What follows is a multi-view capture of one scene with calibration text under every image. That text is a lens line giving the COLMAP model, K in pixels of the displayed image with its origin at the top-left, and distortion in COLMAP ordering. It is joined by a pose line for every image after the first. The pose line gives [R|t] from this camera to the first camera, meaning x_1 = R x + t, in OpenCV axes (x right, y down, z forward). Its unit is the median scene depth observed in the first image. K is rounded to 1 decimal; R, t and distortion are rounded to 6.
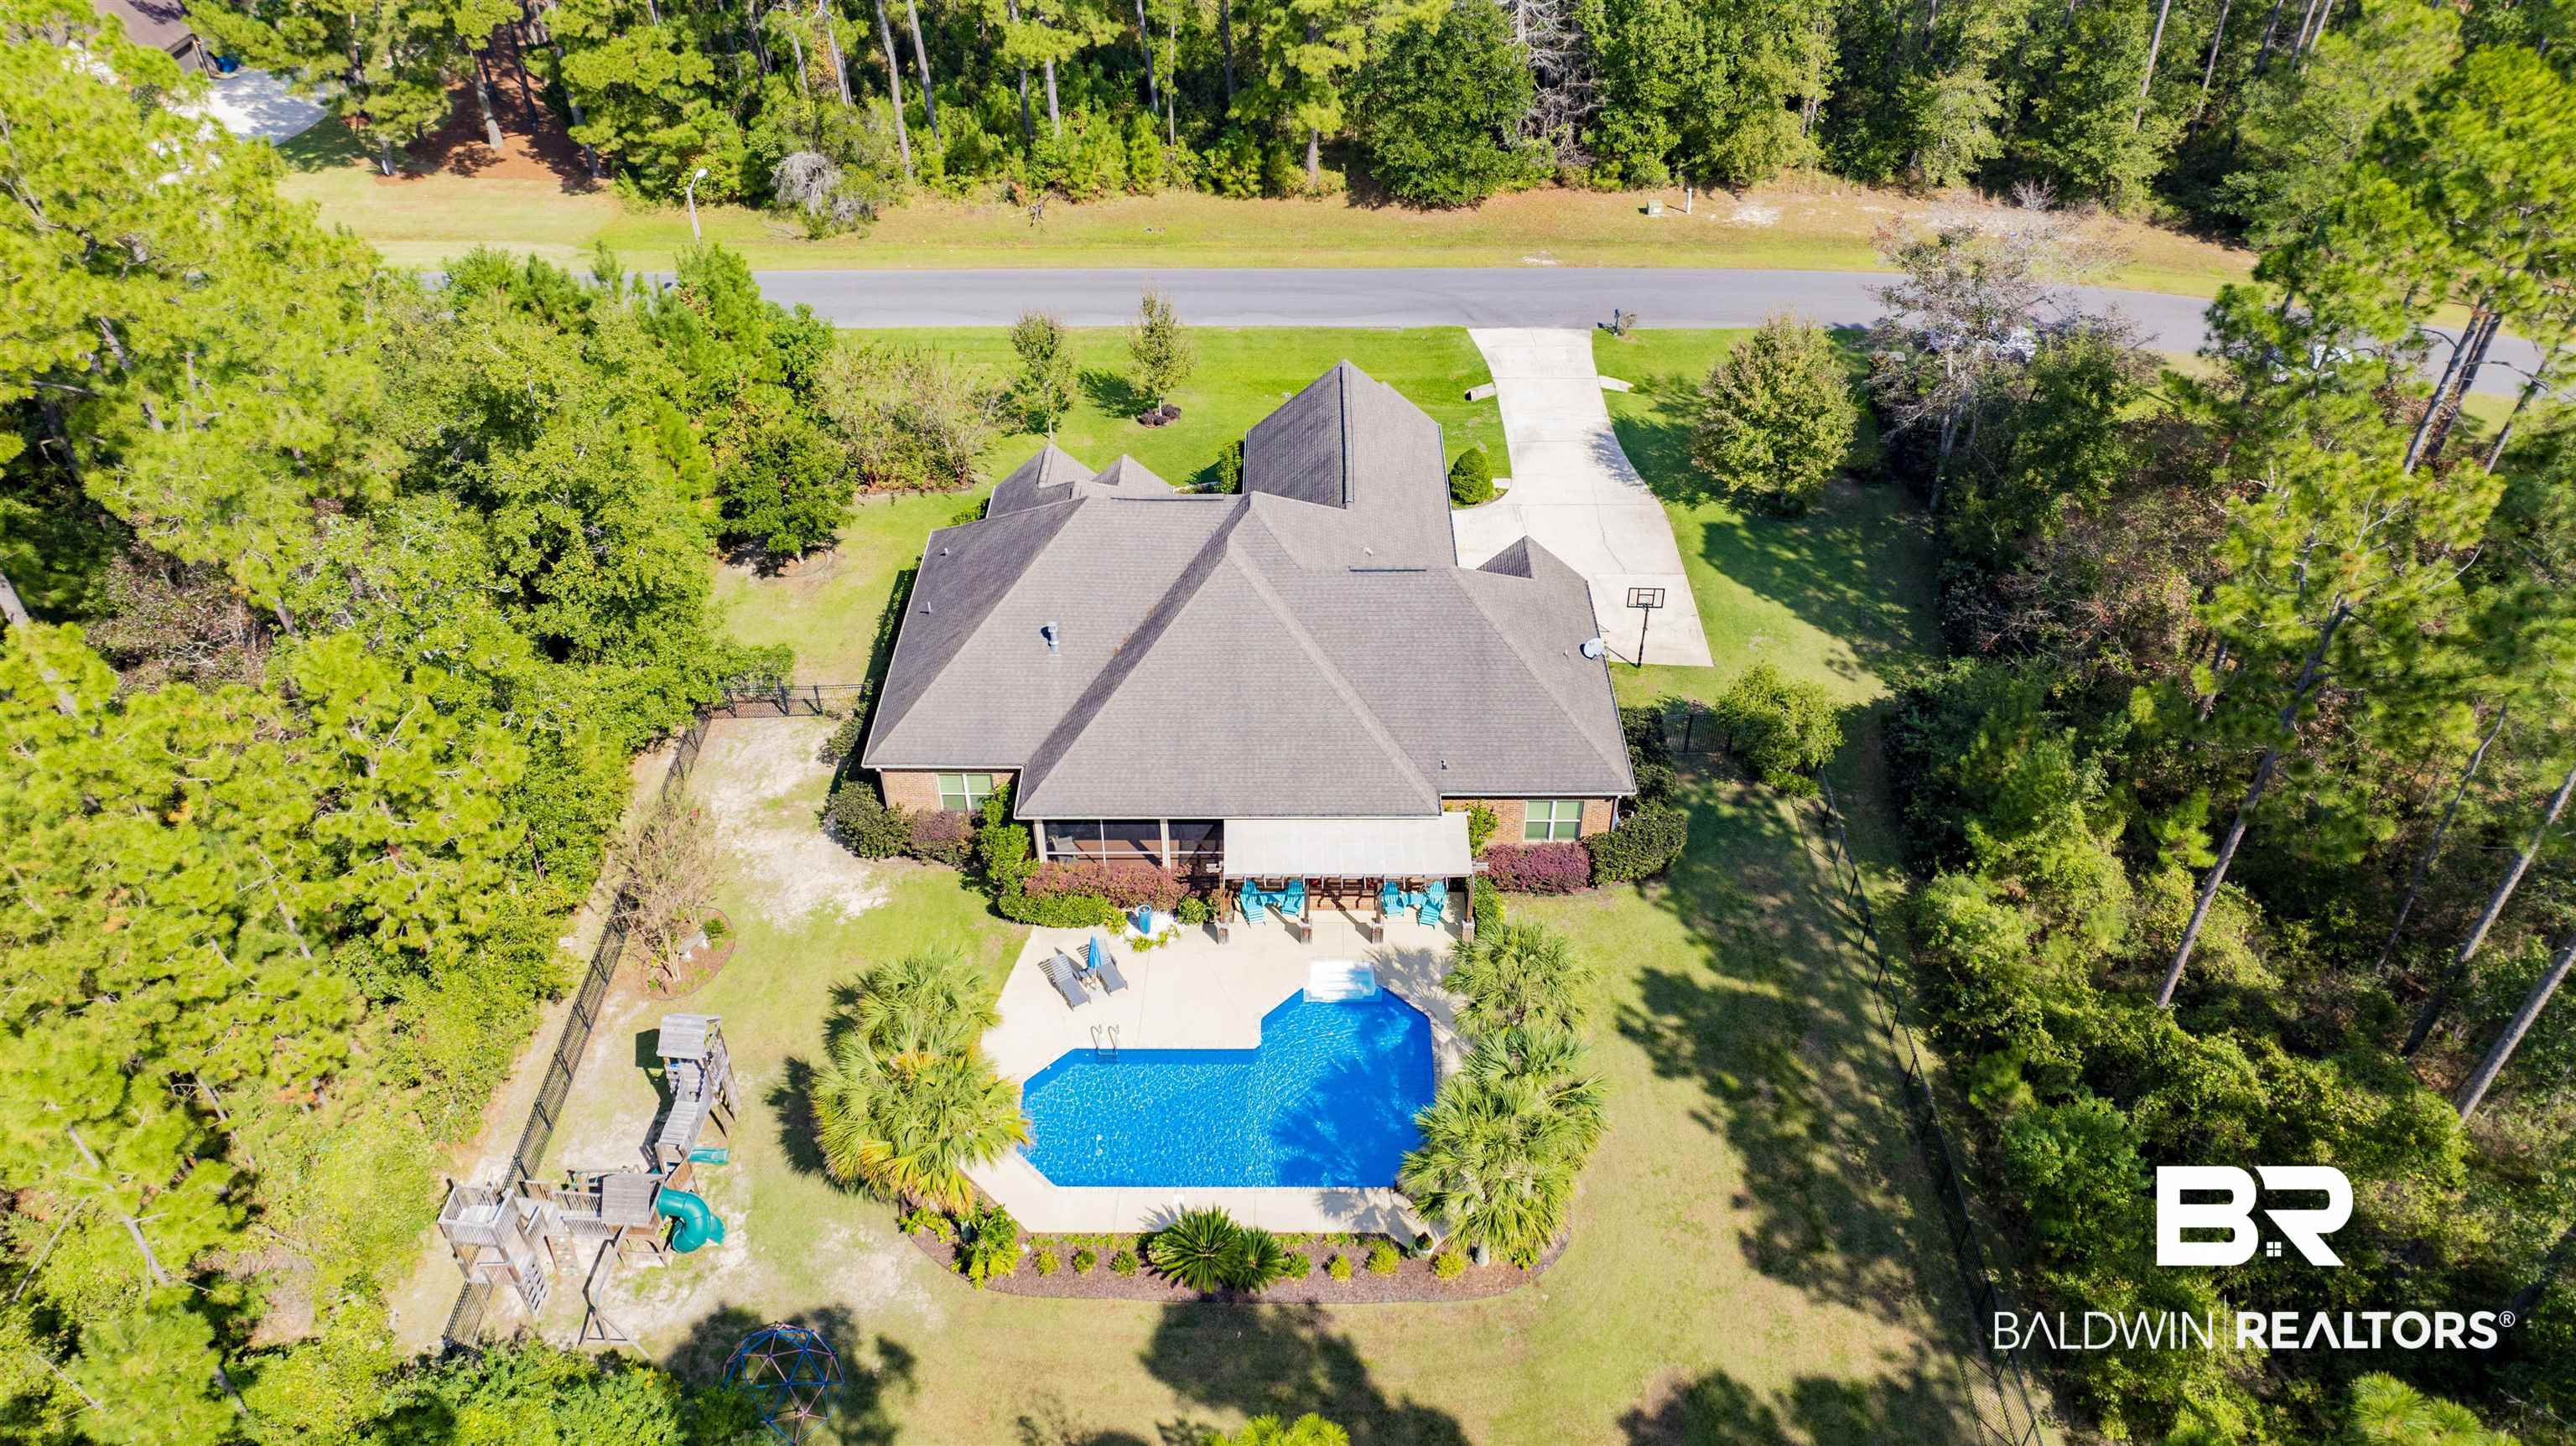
lens RADIAL K [[1782.1, 0, 1288.0], [0, 1782.1, 723.0], [0, 0, 1]] dist [-0.004124, 0.004804]
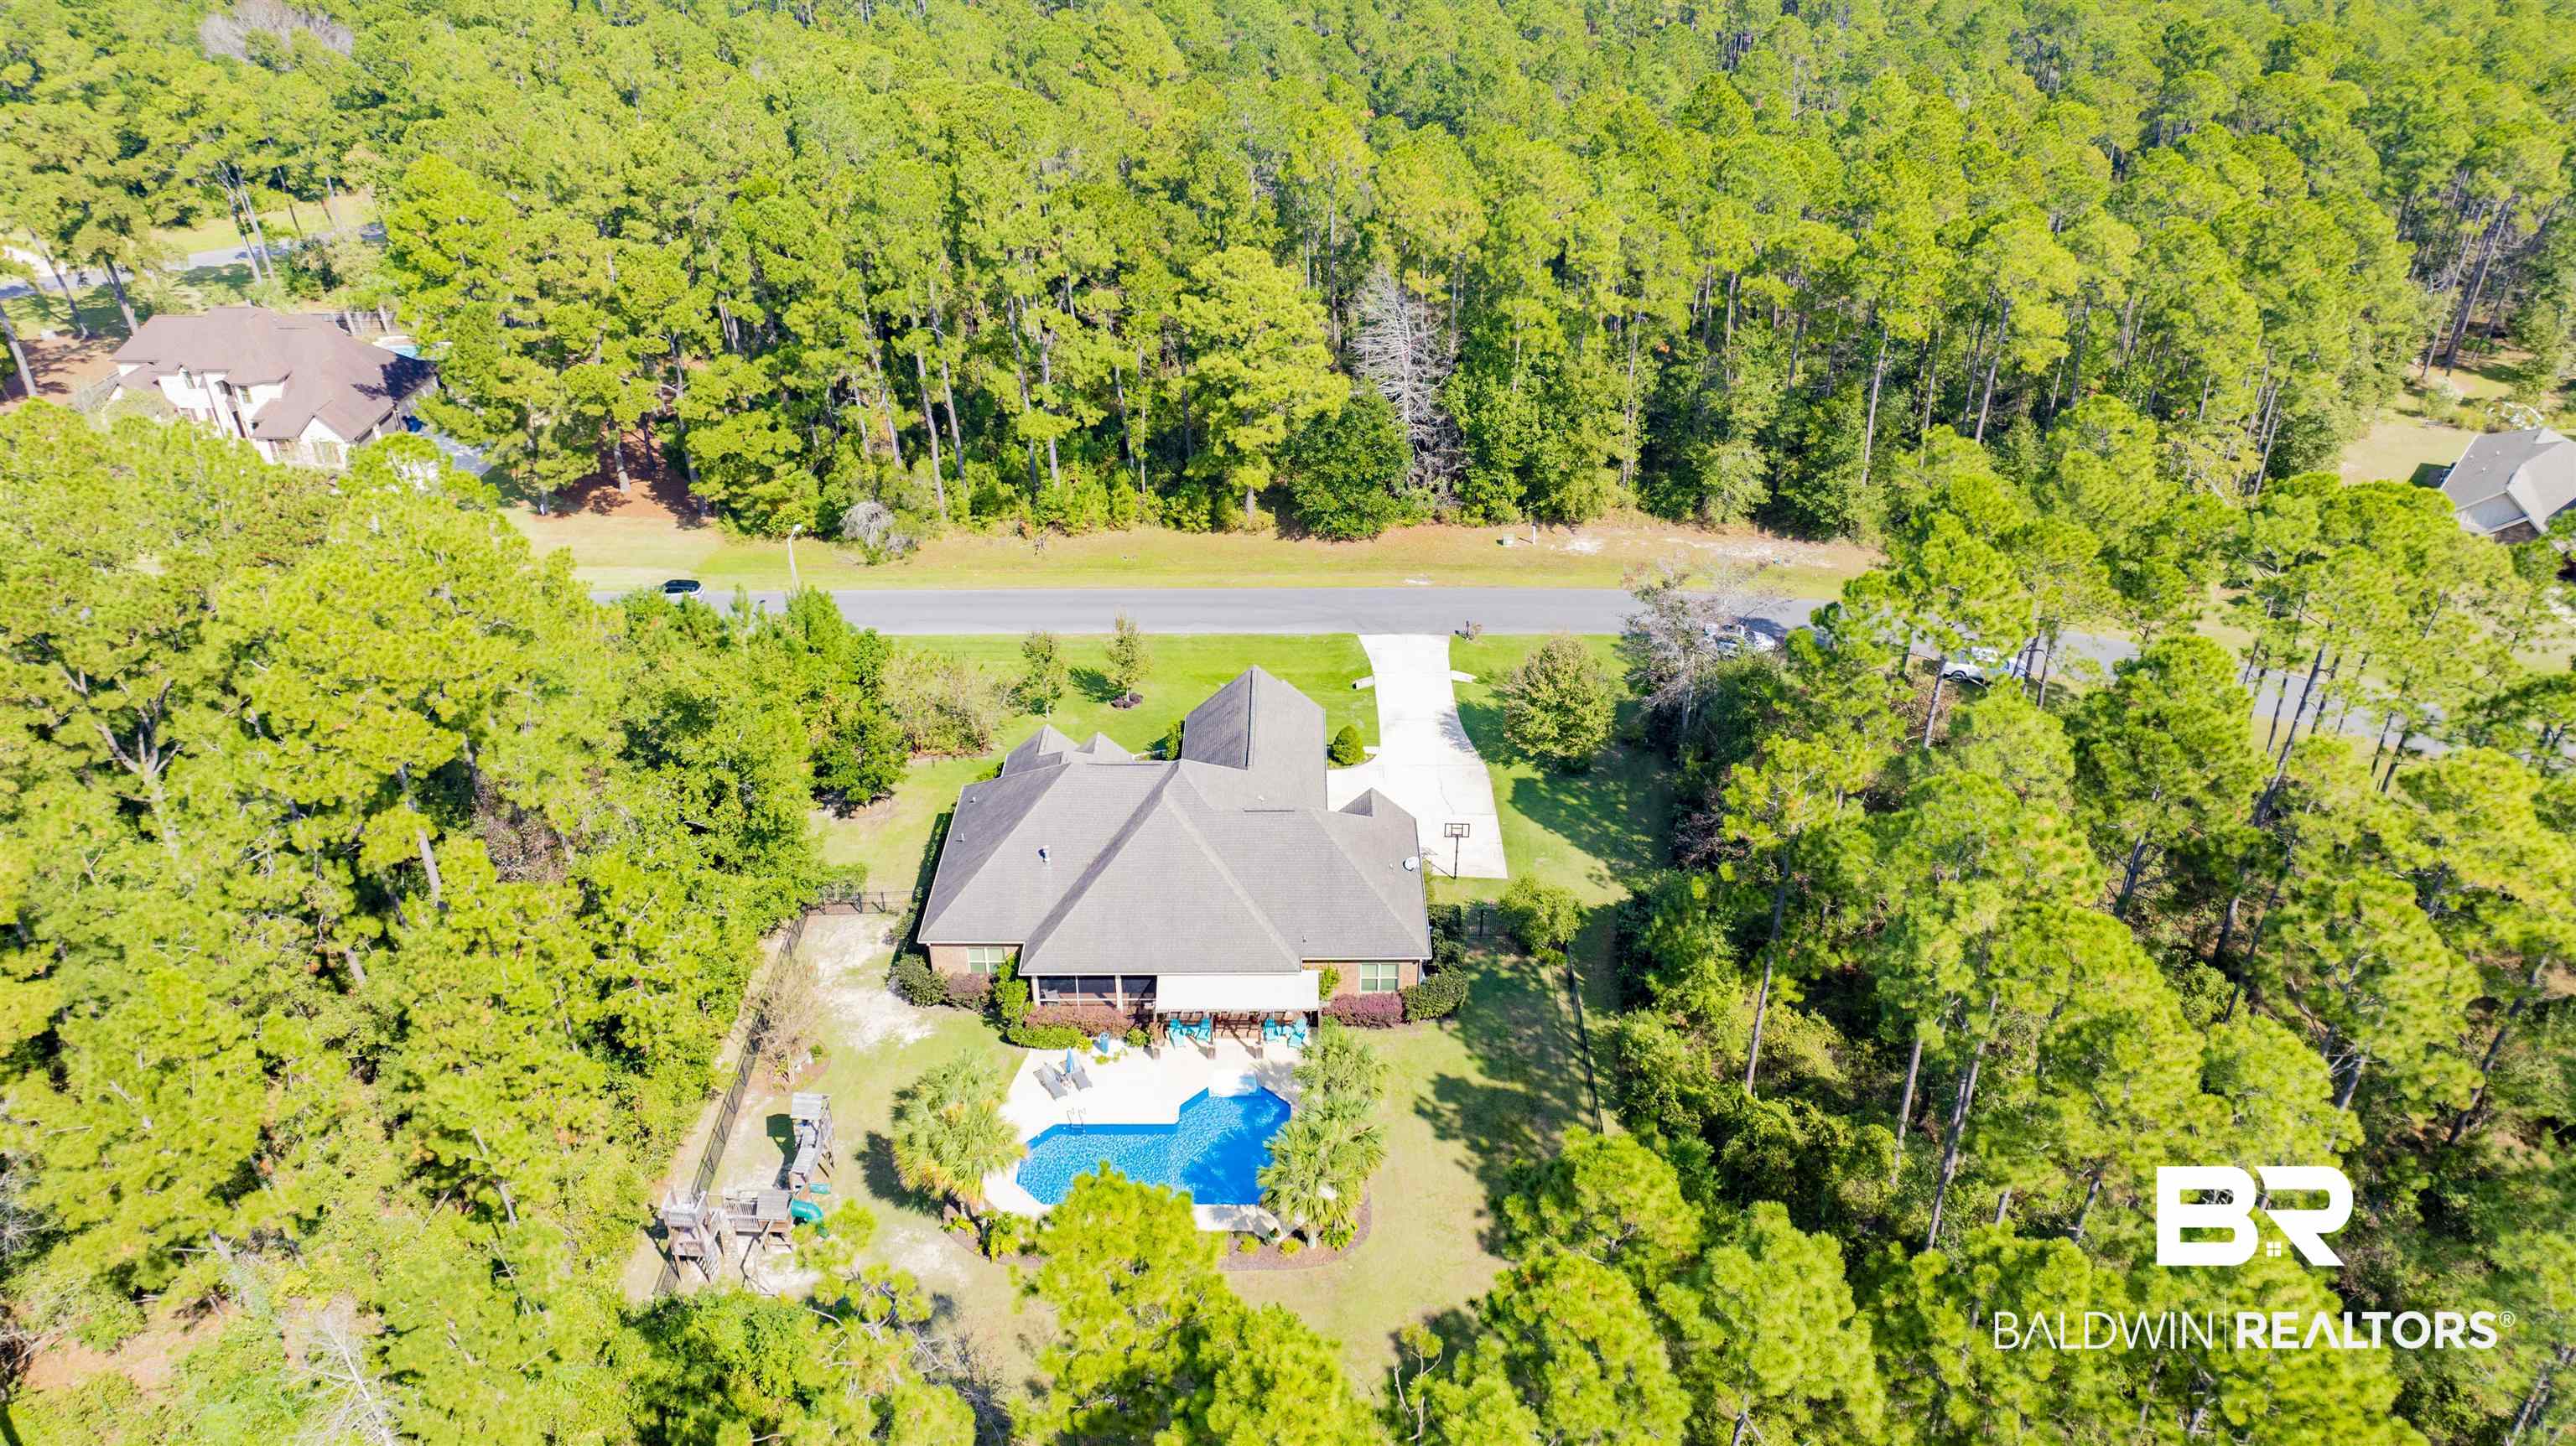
lens RADIAL K [[1782.1, 0, 1288.0], [0, 1782.1, 723.0], [0, 0, 1]] dist [-0.004124, 0.004804]
pose [[0.999995, -0.002054, 0.002539, 0.055141], [0.002390, 0.990115, -0.140239, 0.042079], [-0.002226, 0.140244, 0.990114, -0.407598]]
